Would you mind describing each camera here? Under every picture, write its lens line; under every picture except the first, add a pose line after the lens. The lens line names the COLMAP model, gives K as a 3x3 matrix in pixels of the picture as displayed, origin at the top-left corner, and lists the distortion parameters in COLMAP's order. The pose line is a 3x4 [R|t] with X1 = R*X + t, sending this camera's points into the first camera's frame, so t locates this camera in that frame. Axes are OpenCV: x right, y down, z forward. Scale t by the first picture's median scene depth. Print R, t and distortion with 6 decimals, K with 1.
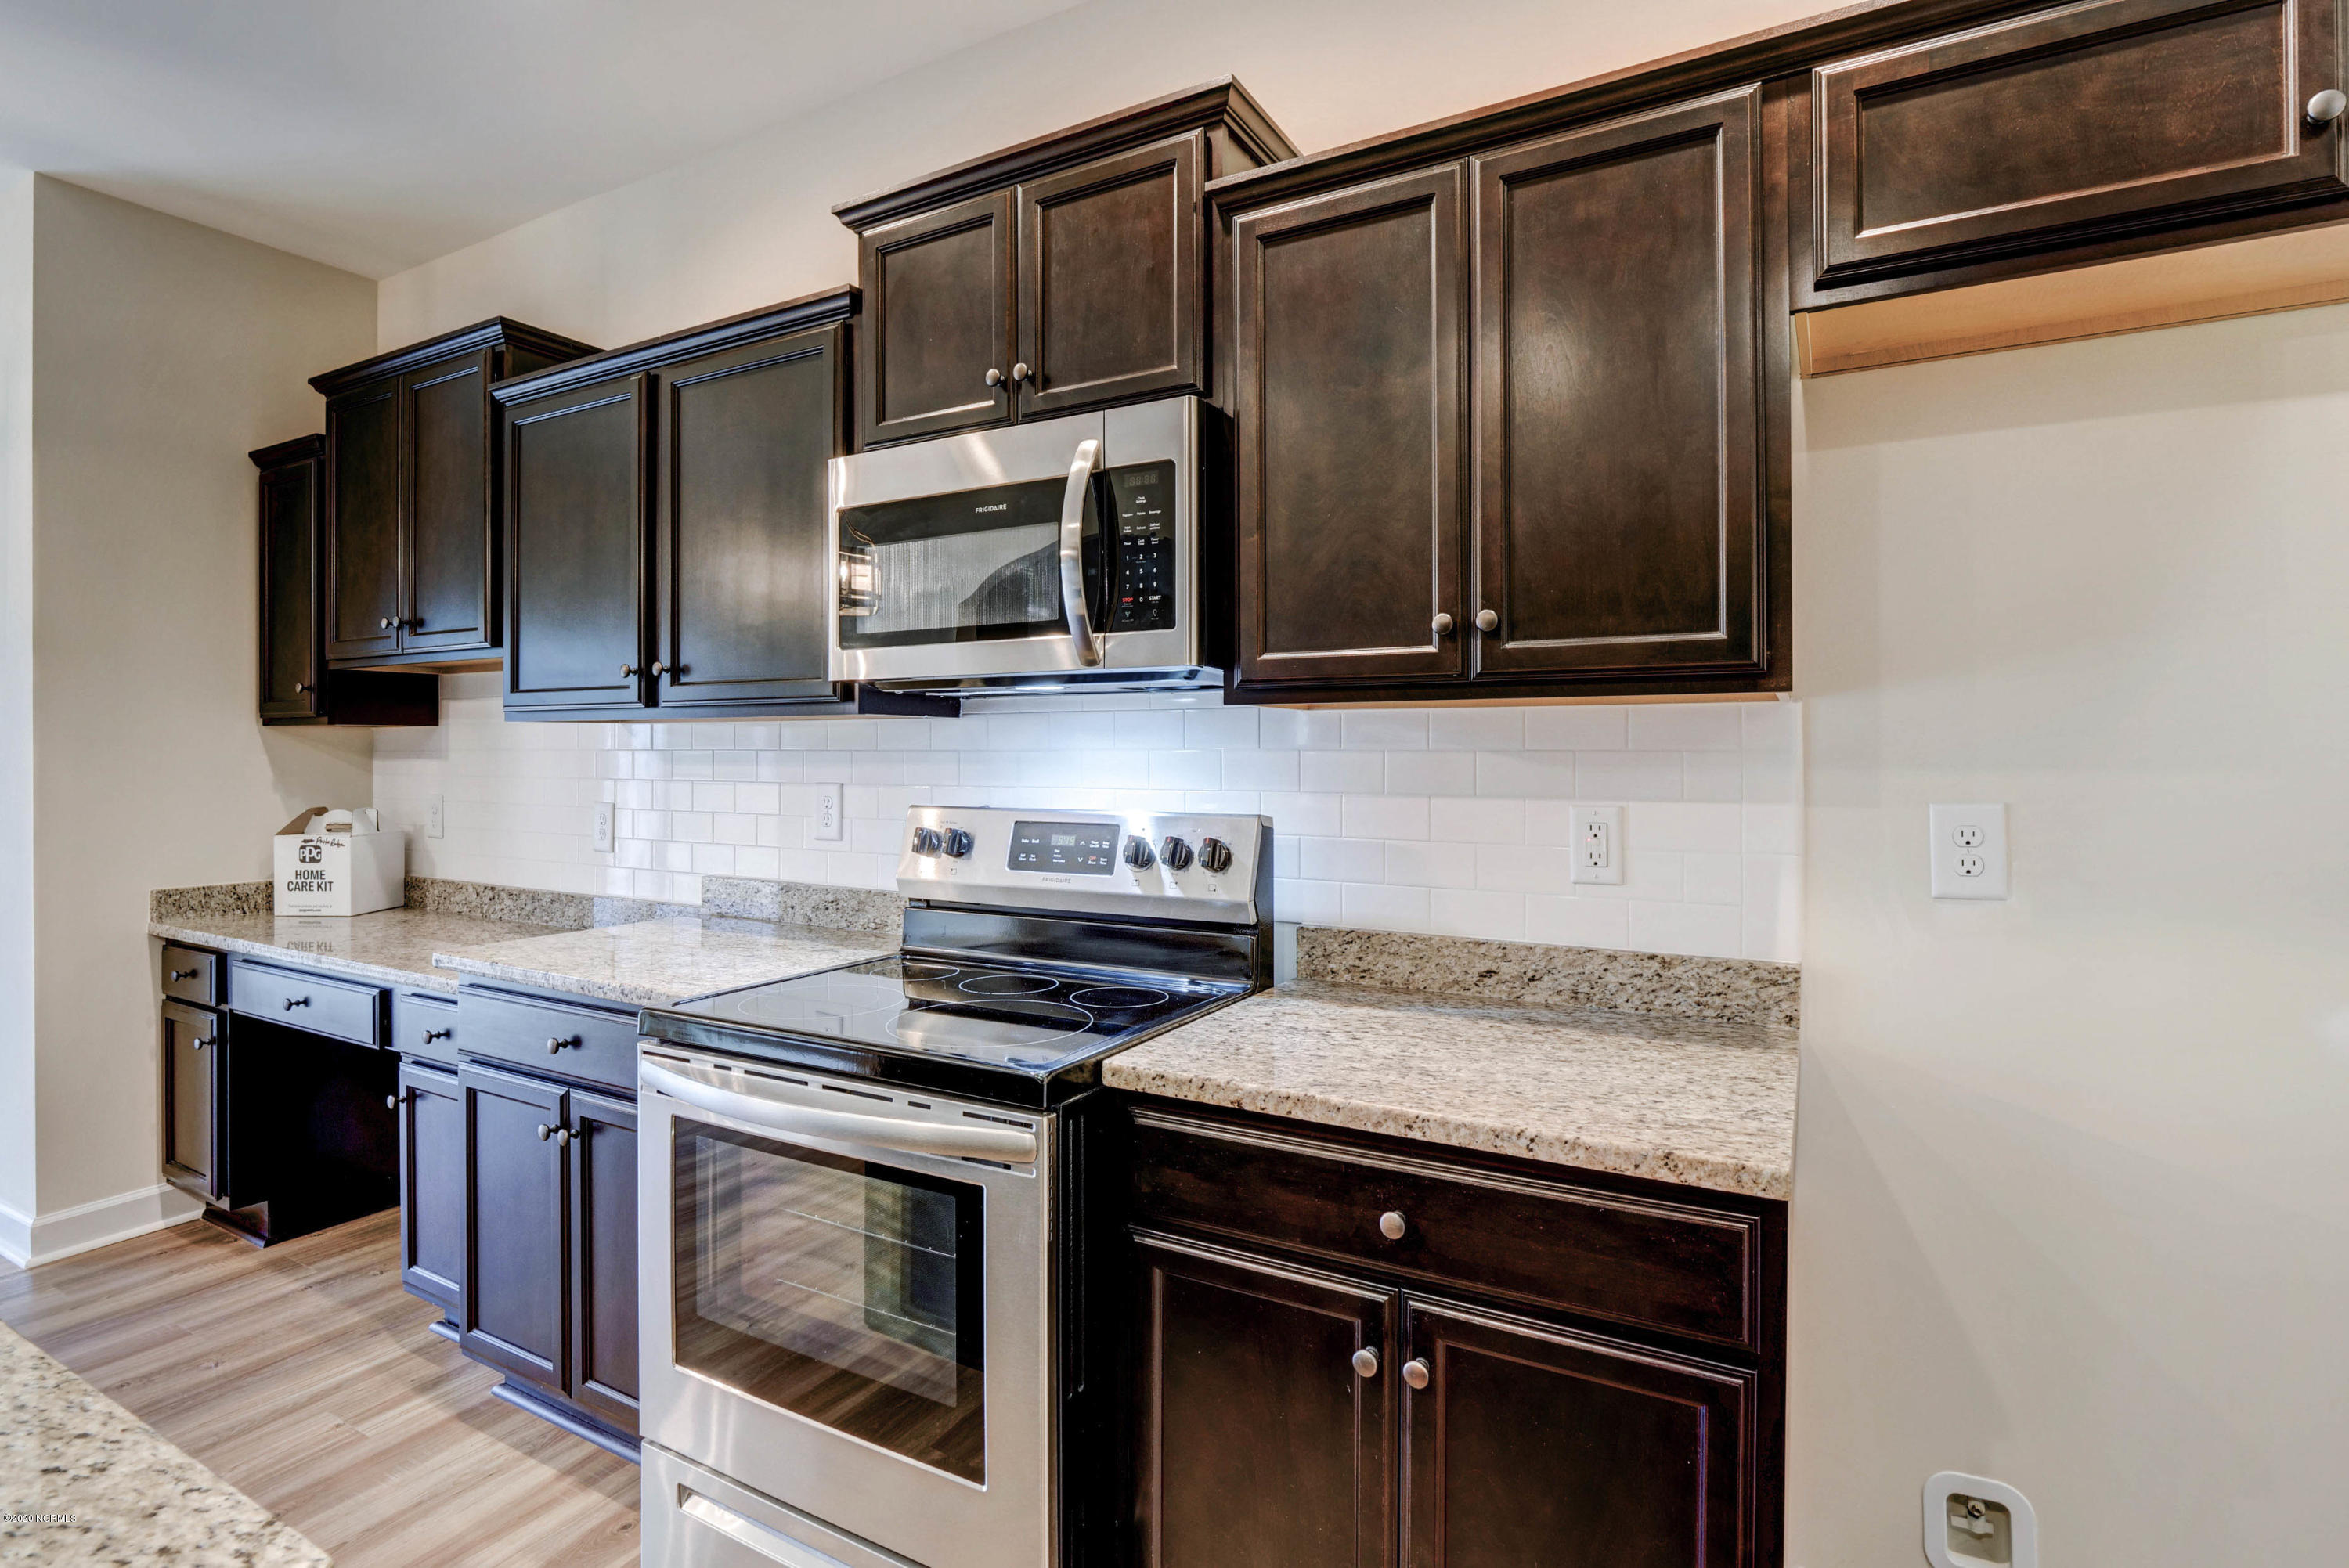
lens RADIAL K [[1142.5, 0, 1163.7], [0, 1142.5, 753.9], [0, 0, 1]] dist [-0.019005, 0.001170]
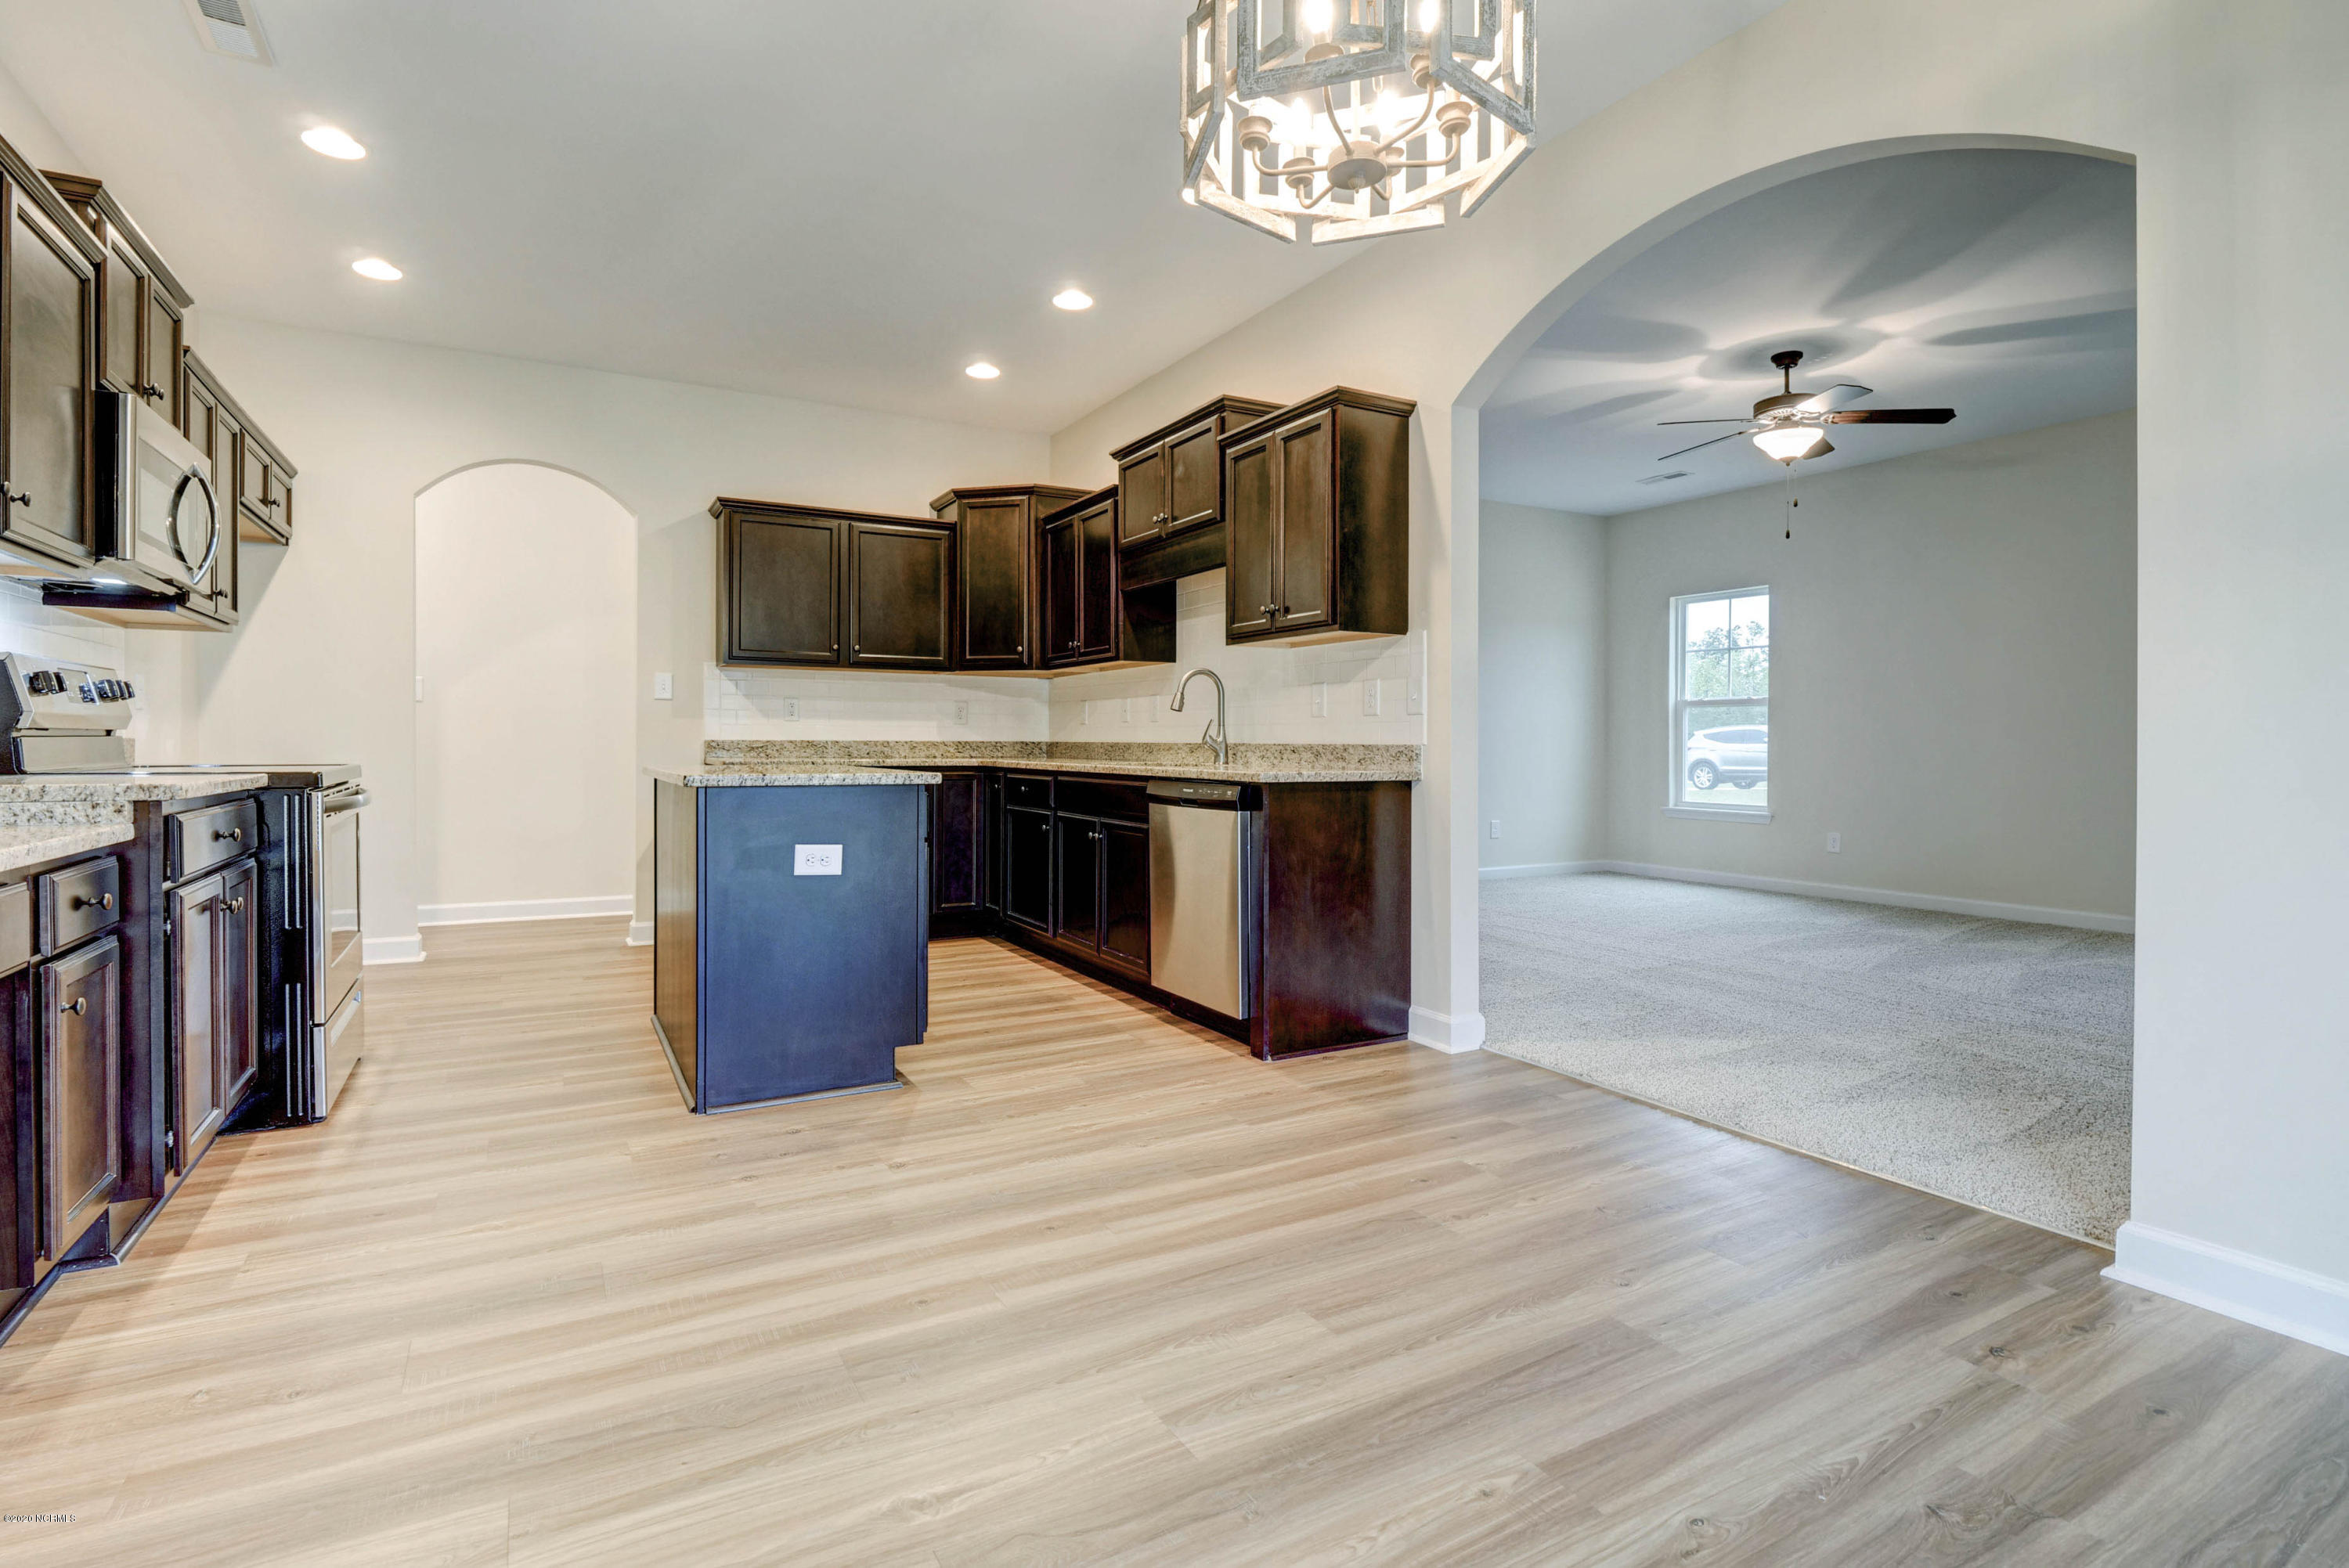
lens RADIAL K [[1142.5, 0, 1163.7], [0, 1142.5, 753.9], [0, 0, 1]] dist [-0.019005, 0.001170]
pose [[-0.853444, -0.009101, 0.521104, -2.107918], [-0.005070, 0.999945, 0.009160, 0.151424], [-0.521159, 0.005176, -0.853444, 1.556974]]
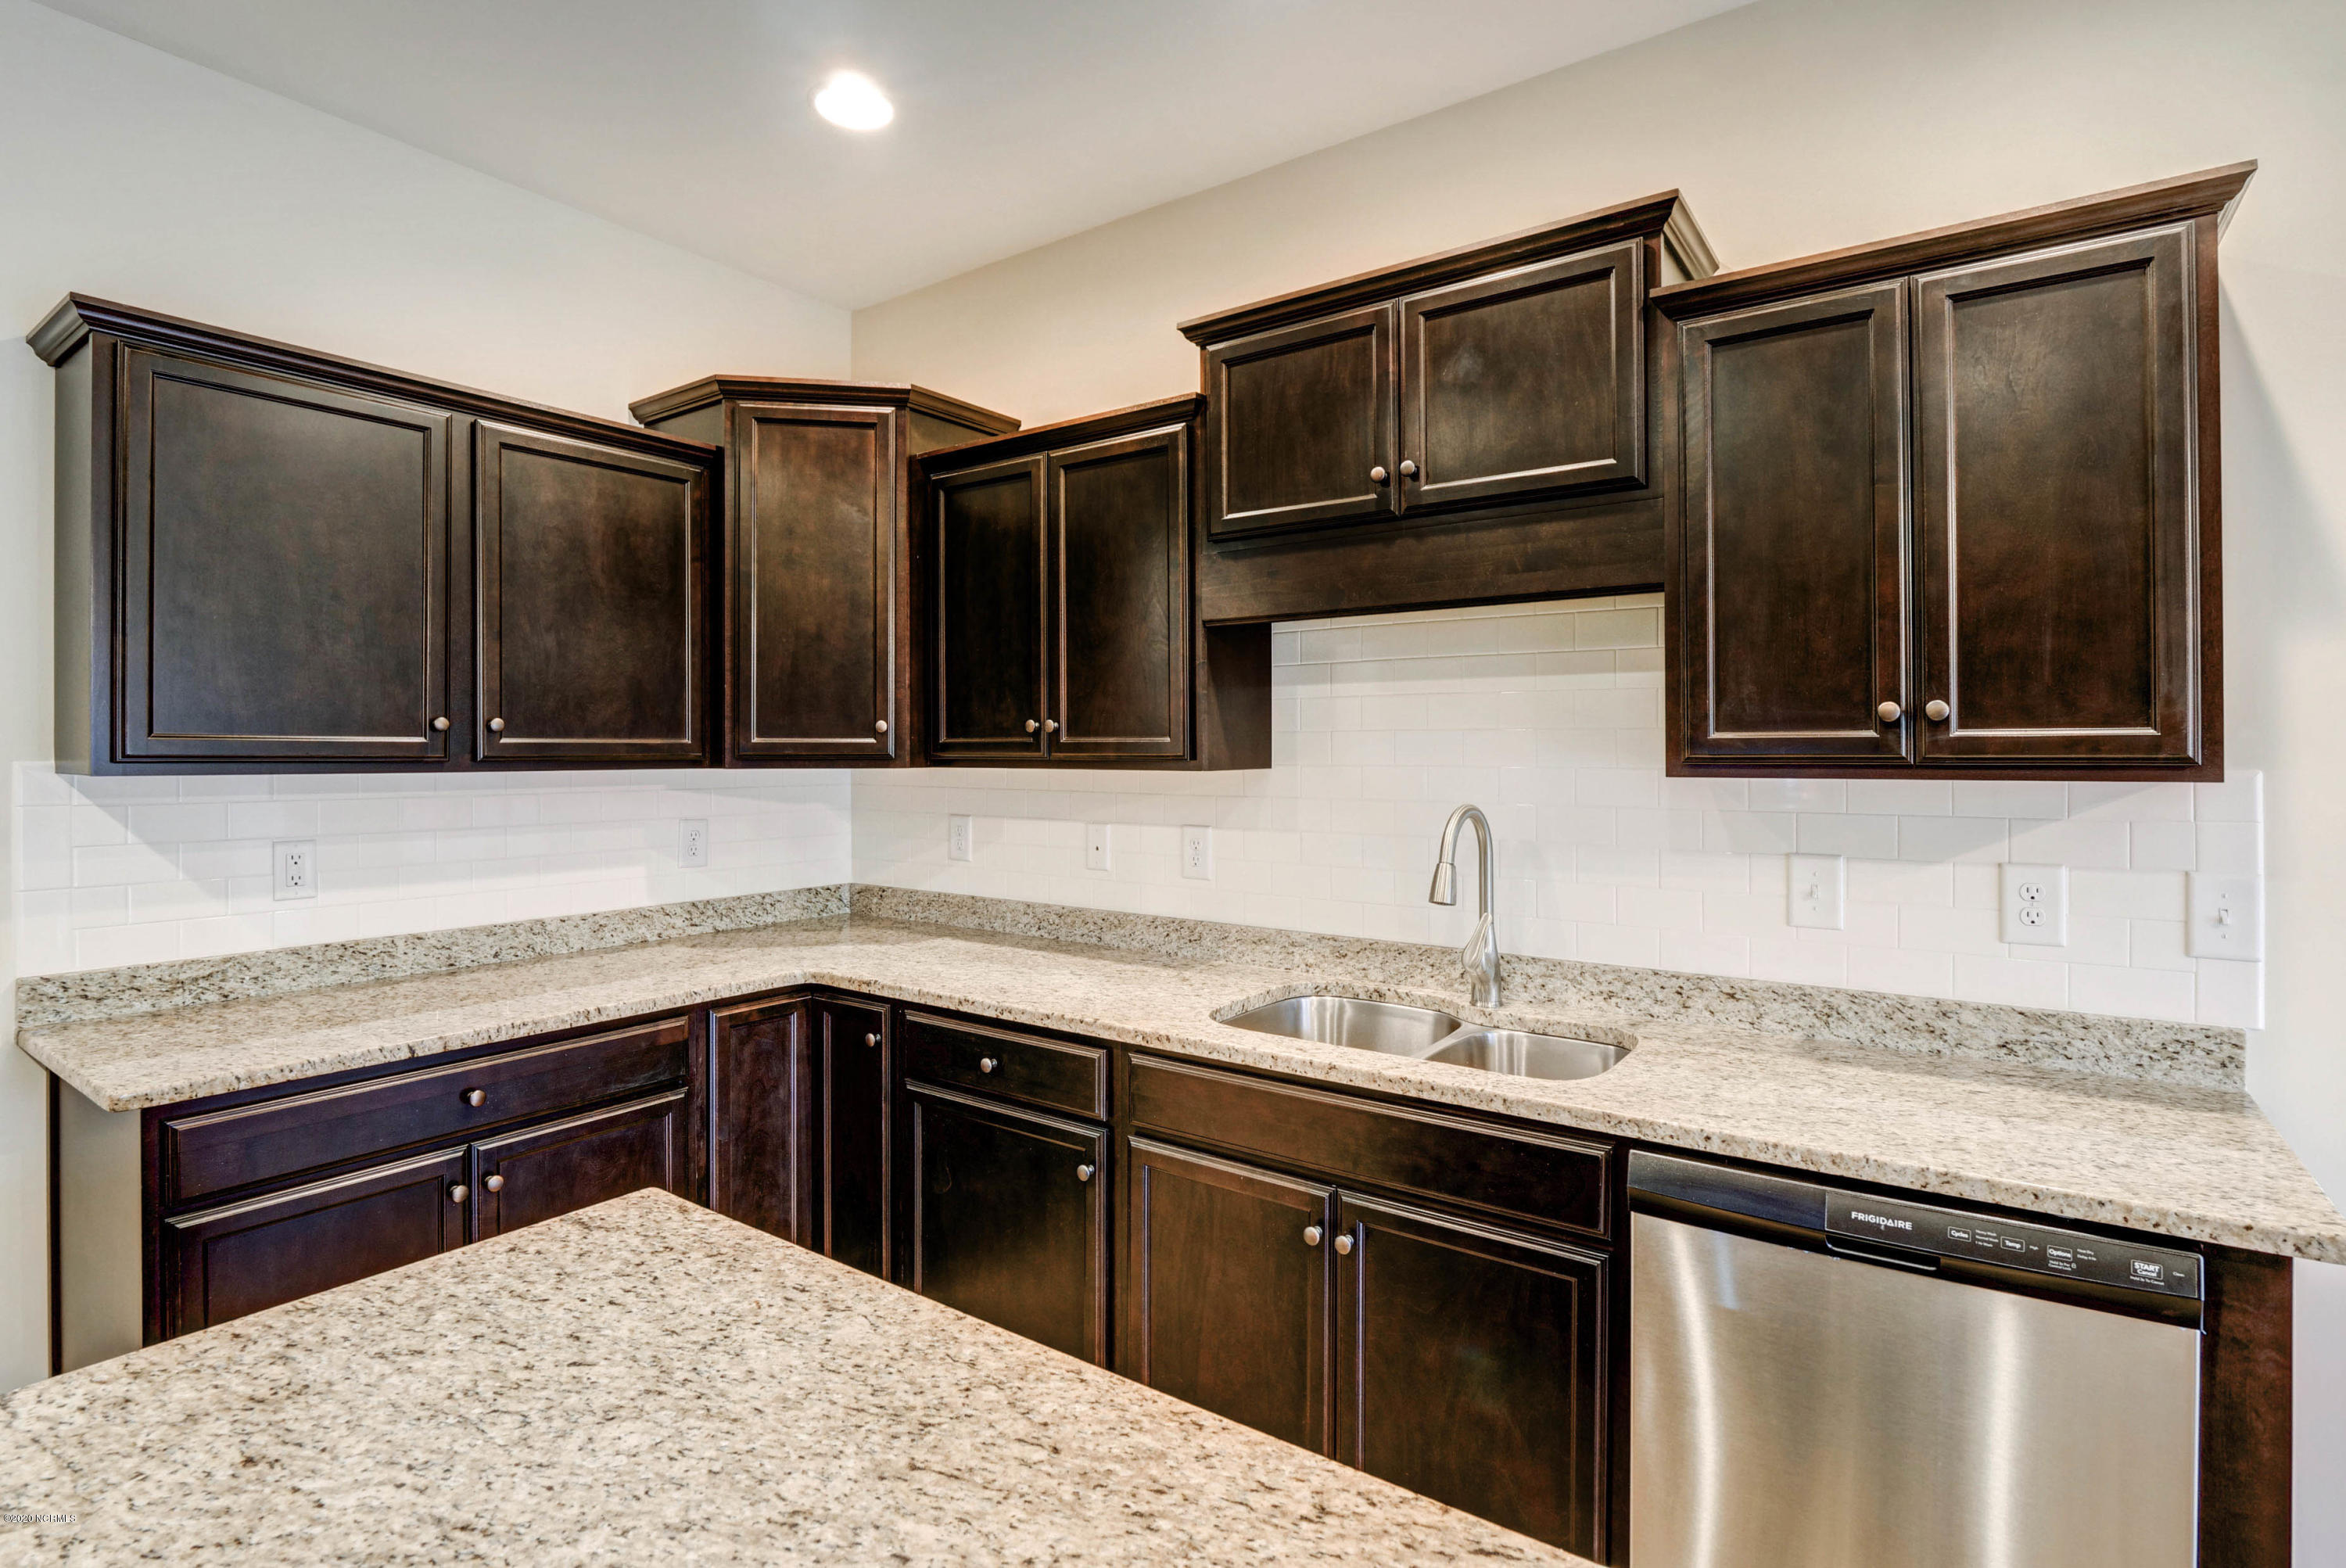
lens RADIAL K [[1141.2, 0, 1162.2], [0, 1141.2, 754.0], [0, 0, 1]] dist [-0.019005, 0.001170]
pose [[-0.994330, -0.000154, 0.106335, -0.748141], [0.000065, 0.999998, 0.002057, -0.058034], [-0.106335, 0.002052, -0.994328, 0.595860]]
